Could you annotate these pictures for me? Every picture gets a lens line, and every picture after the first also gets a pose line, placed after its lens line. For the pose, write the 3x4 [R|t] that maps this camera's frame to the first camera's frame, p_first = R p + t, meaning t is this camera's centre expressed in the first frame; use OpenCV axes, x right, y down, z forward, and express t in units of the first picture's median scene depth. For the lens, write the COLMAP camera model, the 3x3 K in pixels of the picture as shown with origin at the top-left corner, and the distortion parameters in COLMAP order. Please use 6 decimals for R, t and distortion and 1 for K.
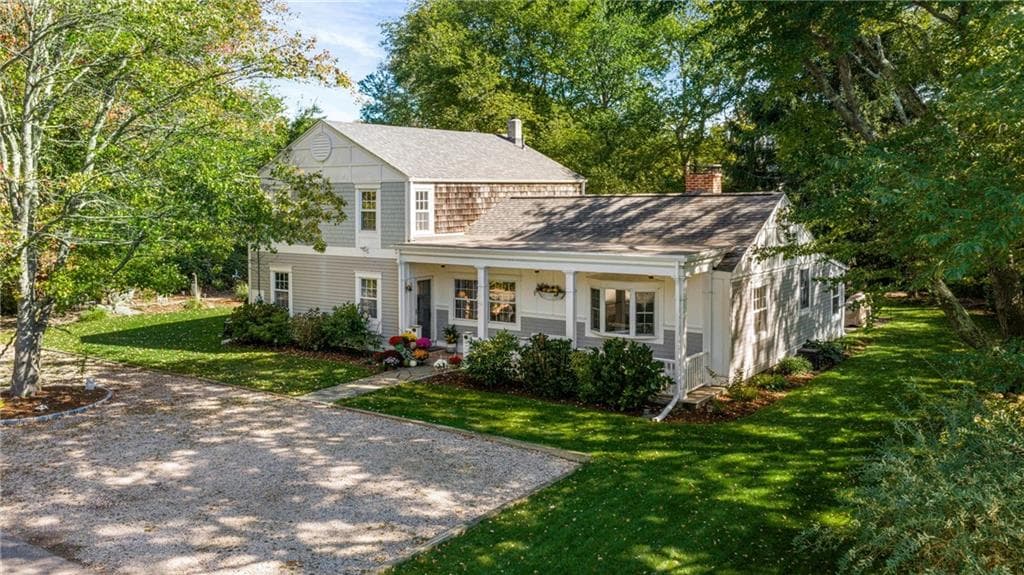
lens RADIAL K [[868.2, 0, 498.5], [0, 868.2, 285.5], [0, 0, 1]] dist [0.003119, -0.018256]
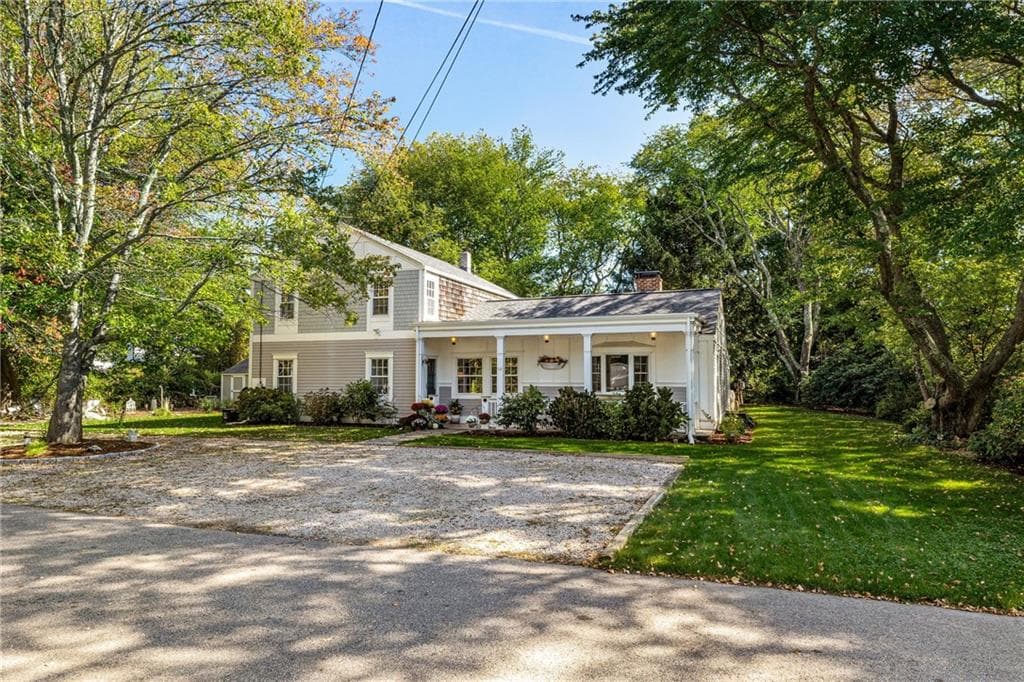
lens RADIAL K [[654.0, 0, 510.7], [0, 654.0, 380.8], [0, 0, 1]] dist [-0.004467, -0.000550]
pose [[0.966808, 0.001076, 0.255503, -0.202706], [0.026463, 0.994192, -0.104318, 0.113105], [-0.254131, 0.107617, 0.961164, 0.156582]]
